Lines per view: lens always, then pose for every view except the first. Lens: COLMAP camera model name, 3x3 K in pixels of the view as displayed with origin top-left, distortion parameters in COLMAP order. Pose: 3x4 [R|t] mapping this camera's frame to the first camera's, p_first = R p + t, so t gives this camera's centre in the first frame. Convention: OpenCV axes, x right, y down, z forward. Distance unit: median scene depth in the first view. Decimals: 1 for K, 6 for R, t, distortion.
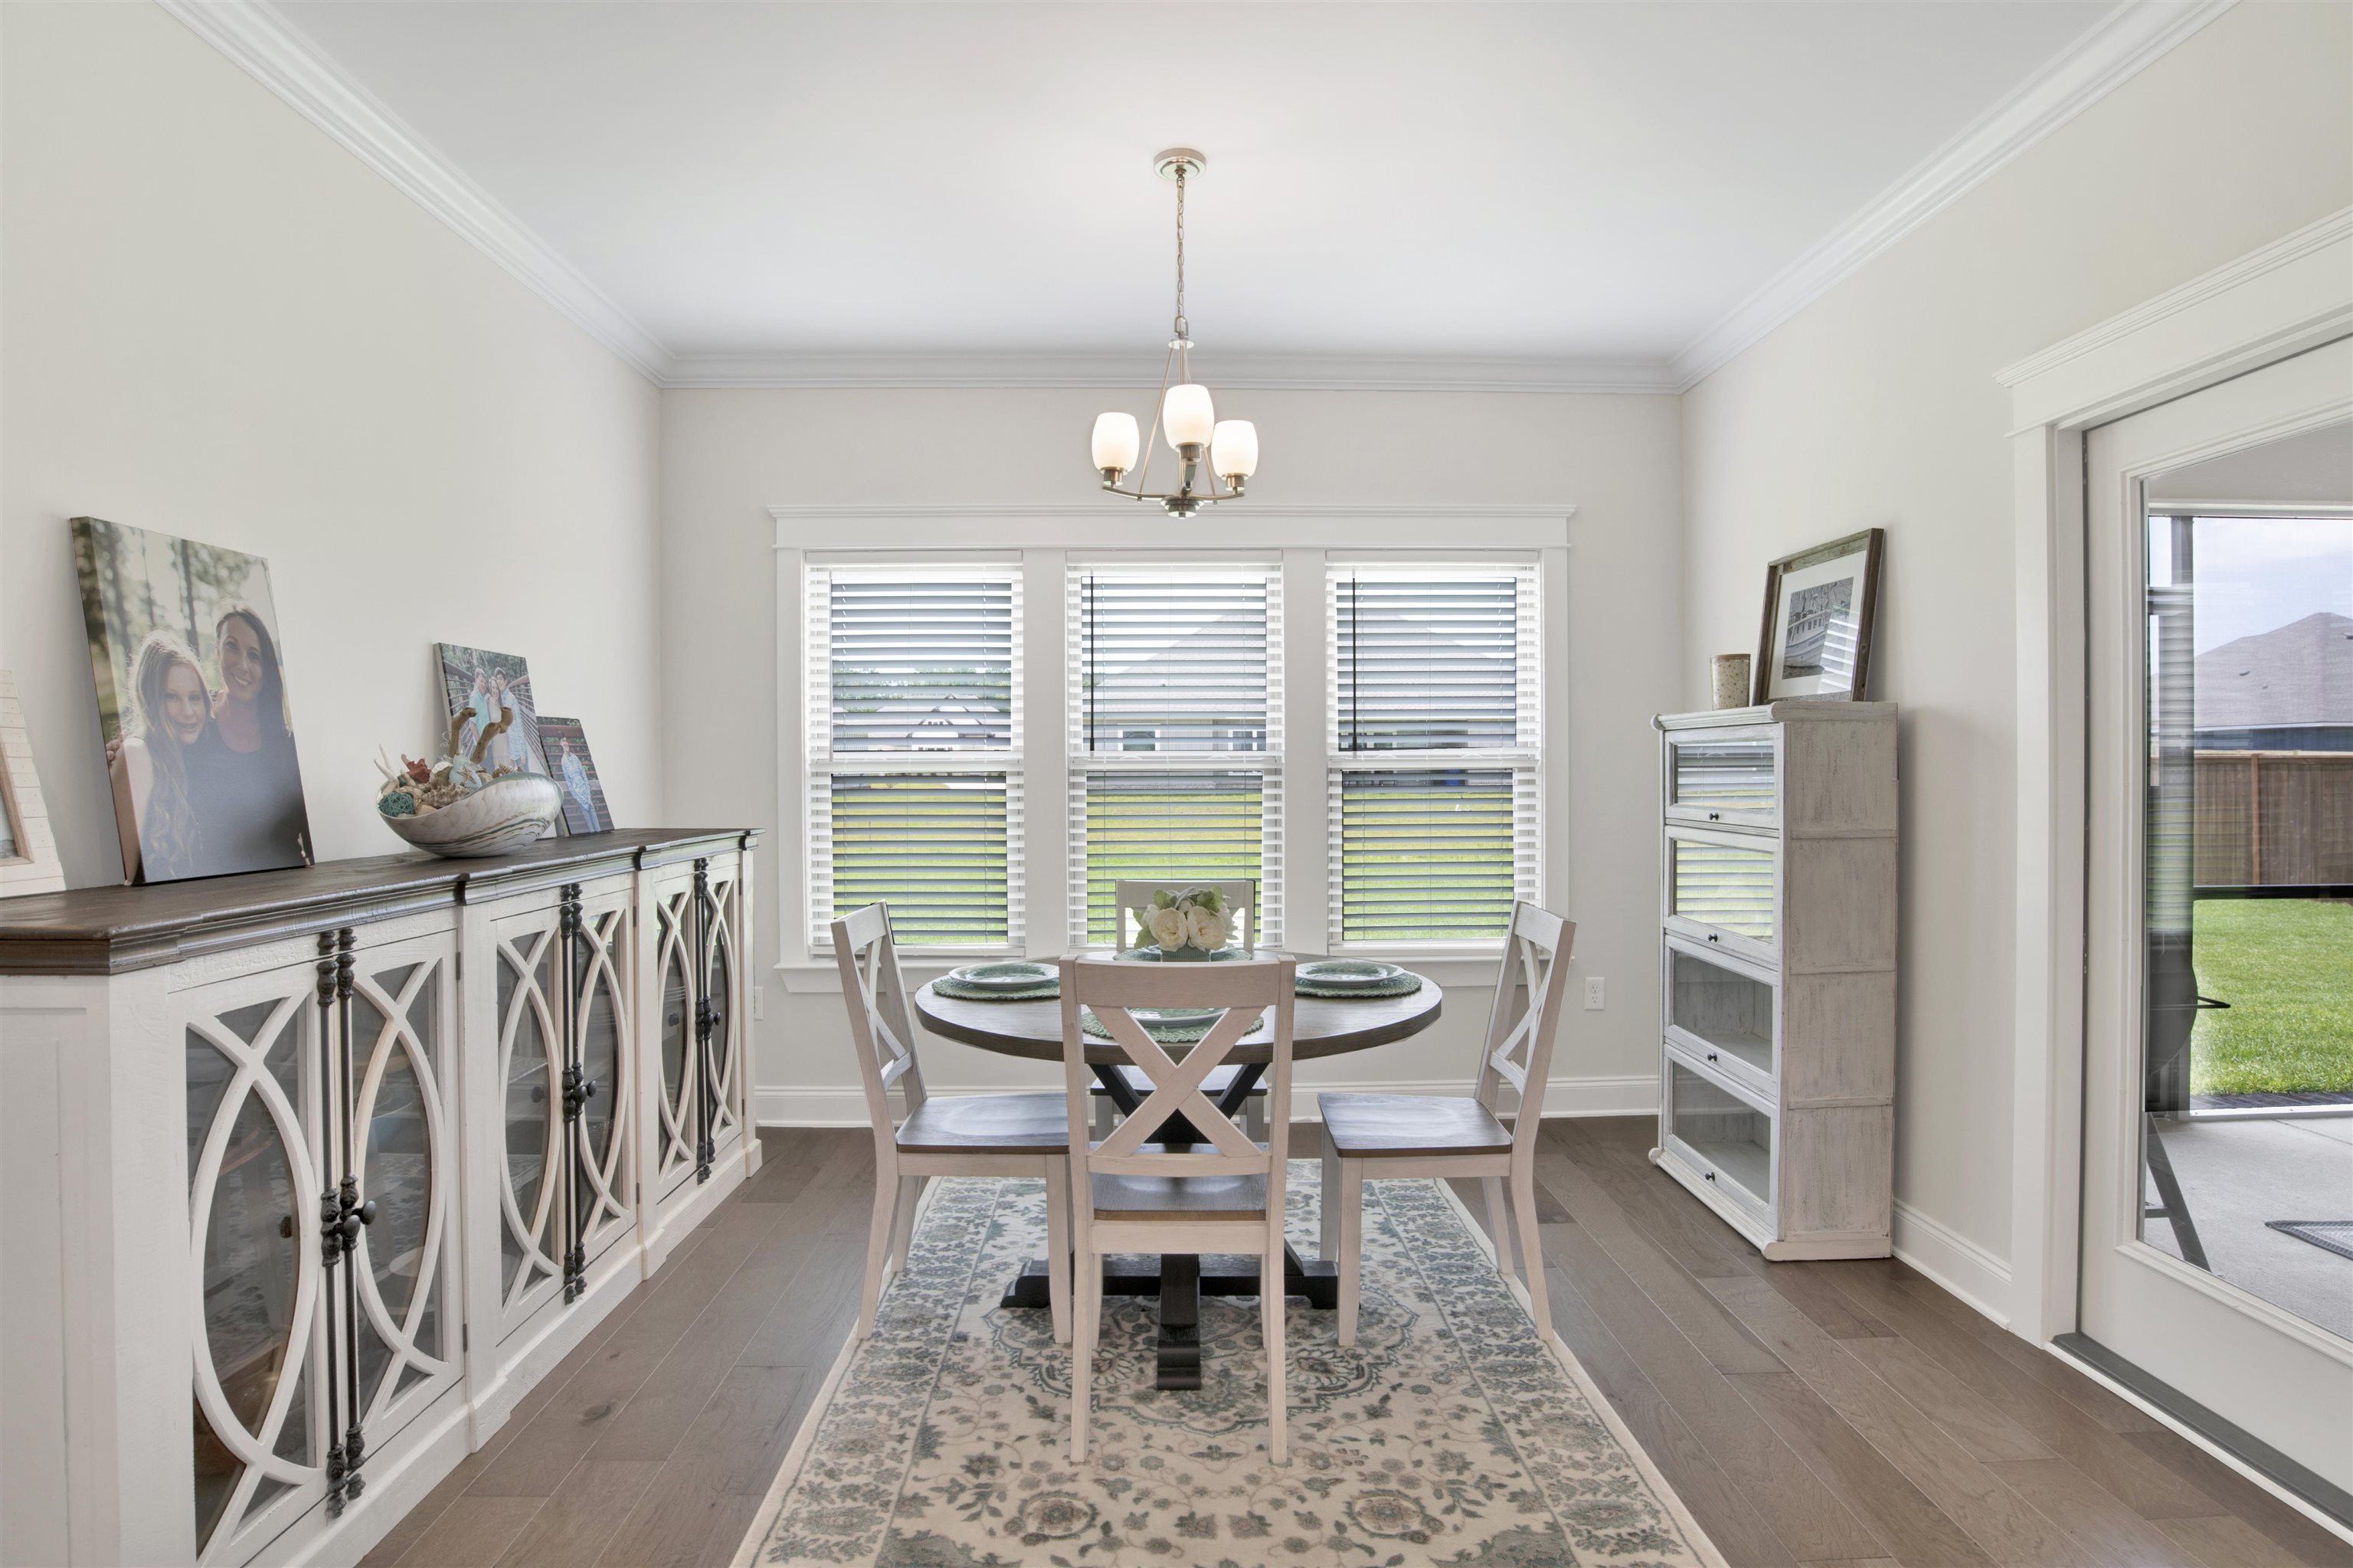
lens RADIAL K [[1220.2, 0, 1189.1], [0, 1220.2, 763.9], [0, 0, 1]] dist [-0.076499, 0.027968]
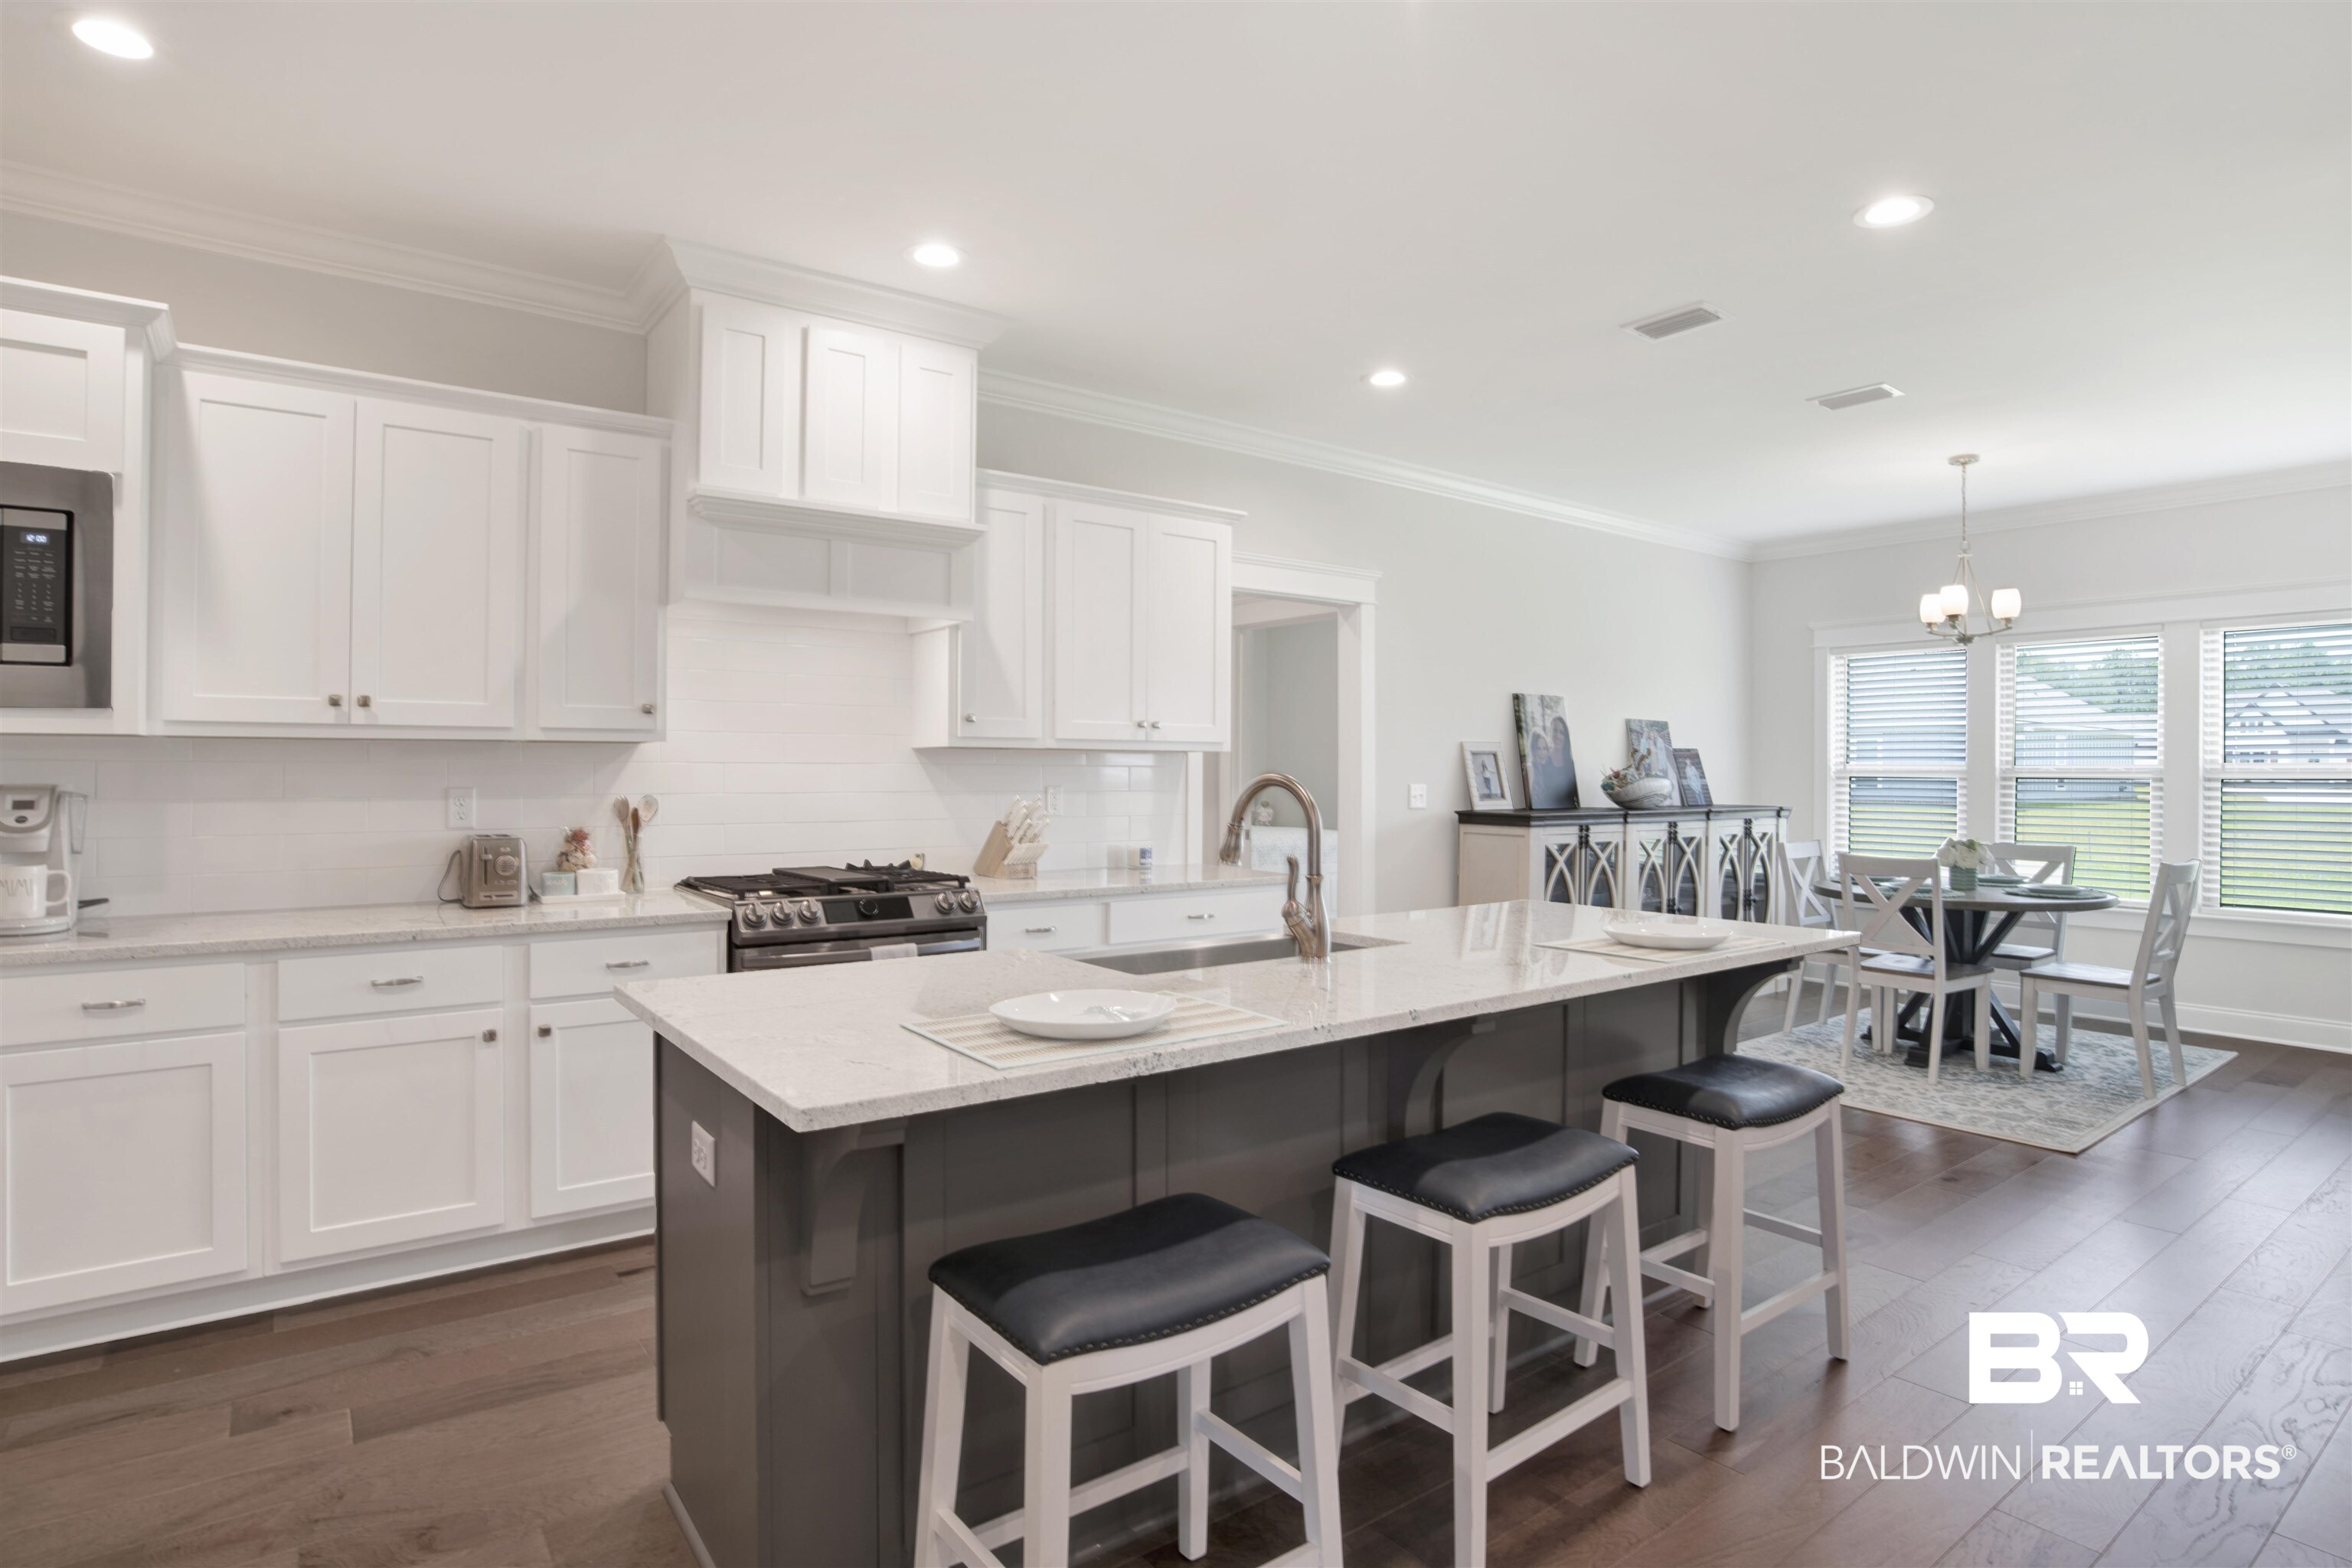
lens RADIAL K [[1219.6, 0, 1188.6], [0, 1219.6, 763.9], [0, 0, 1]] dist [-0.076499, 0.027968]
pose [[0.573628, 0.005559, -0.819097, 0.846785], [-0.007634, 0.999970, 0.001440, -0.011142], [0.819080, 0.005426, 0.573653, -1.107267]]
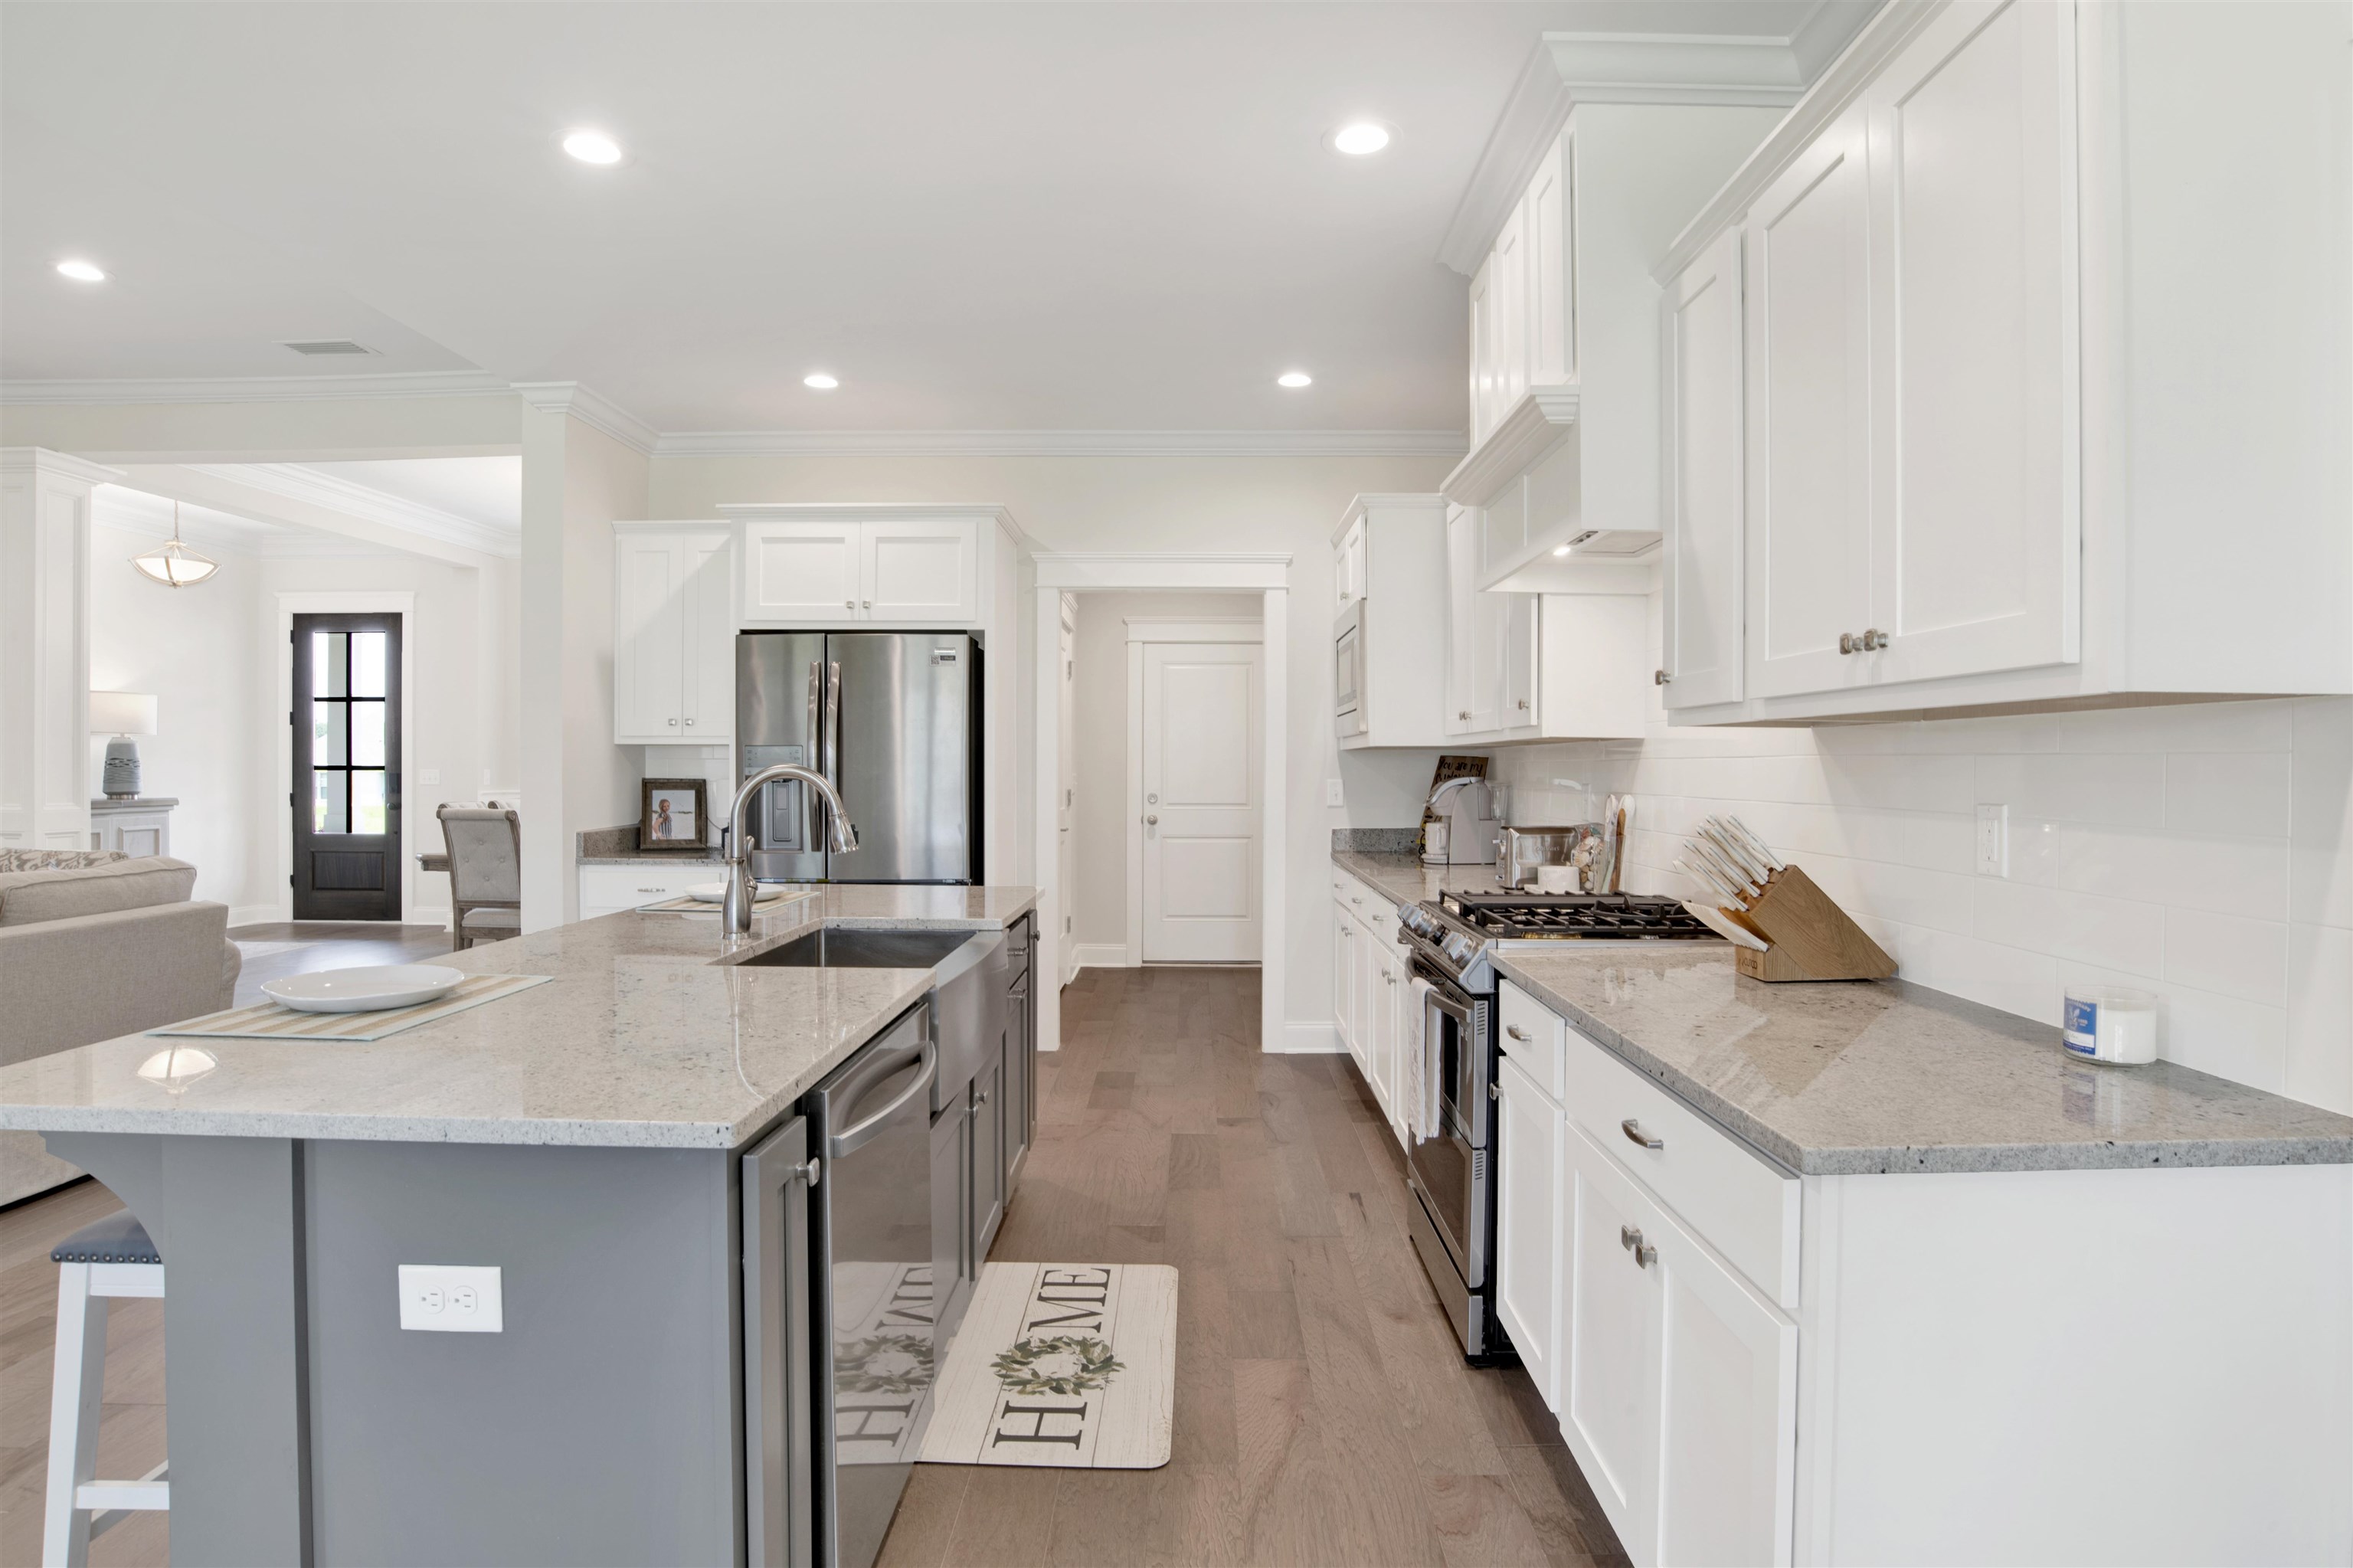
lens RADIAL K [[1220.2, 0, 1189.1], [0, 1220.2, 763.9], [0, 0, 1]] dist [-0.076499, 0.027968]
pose [[-0.999143, 0.003637, 0.041236, -0.194819], [0.003529, 0.999990, -0.002680, 0.000645], [-0.041245, -0.002532, -0.999146, 0.368643]]
